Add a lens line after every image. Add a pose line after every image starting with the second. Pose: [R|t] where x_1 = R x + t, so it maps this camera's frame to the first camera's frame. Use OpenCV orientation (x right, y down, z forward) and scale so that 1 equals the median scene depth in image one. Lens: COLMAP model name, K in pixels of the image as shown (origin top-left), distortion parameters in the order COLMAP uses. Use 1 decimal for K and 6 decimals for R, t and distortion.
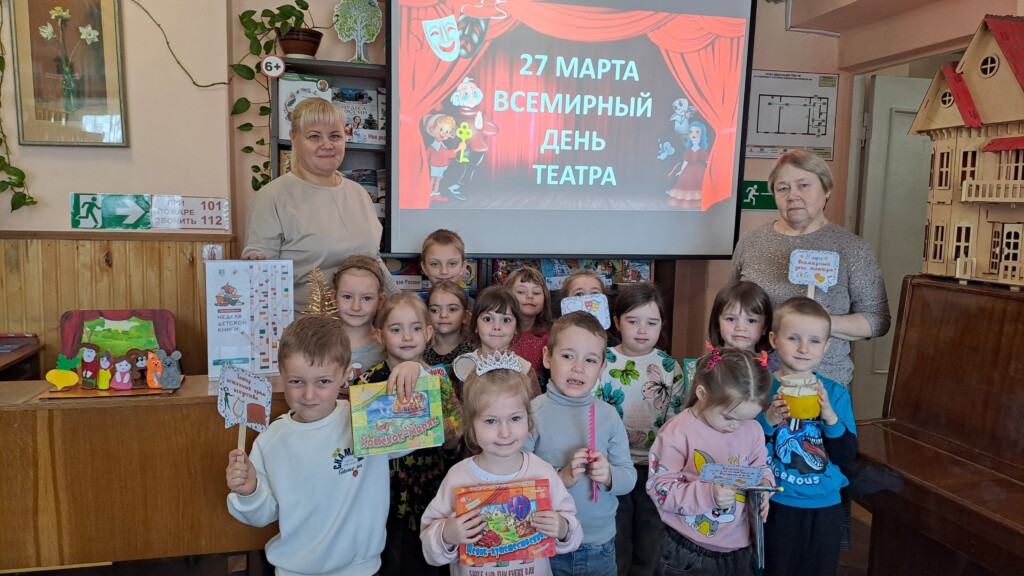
lens RADIAL K [[745.1, 0, 512.0], [0, 745.1, 288.0], [0, 0, 1]] dist [0.103796, -0.039776]
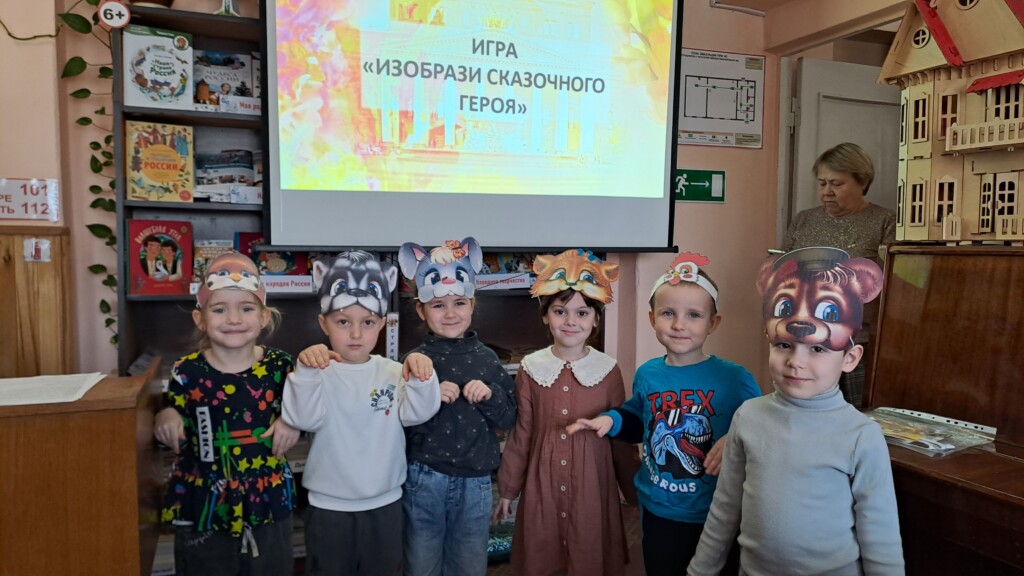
lens RADIAL K [[784.5, 0, 512.0], [0, 784.5, 288.0], [0, 0, 1]] dist [0.055105, -0.001033]
pose [[0.991519, -0.021837, 0.128114, -0.011448], [0.026870, 0.998928, -0.037685, 0.039089], [-0.127154, 0.040808, 0.991043, 0.111656]]
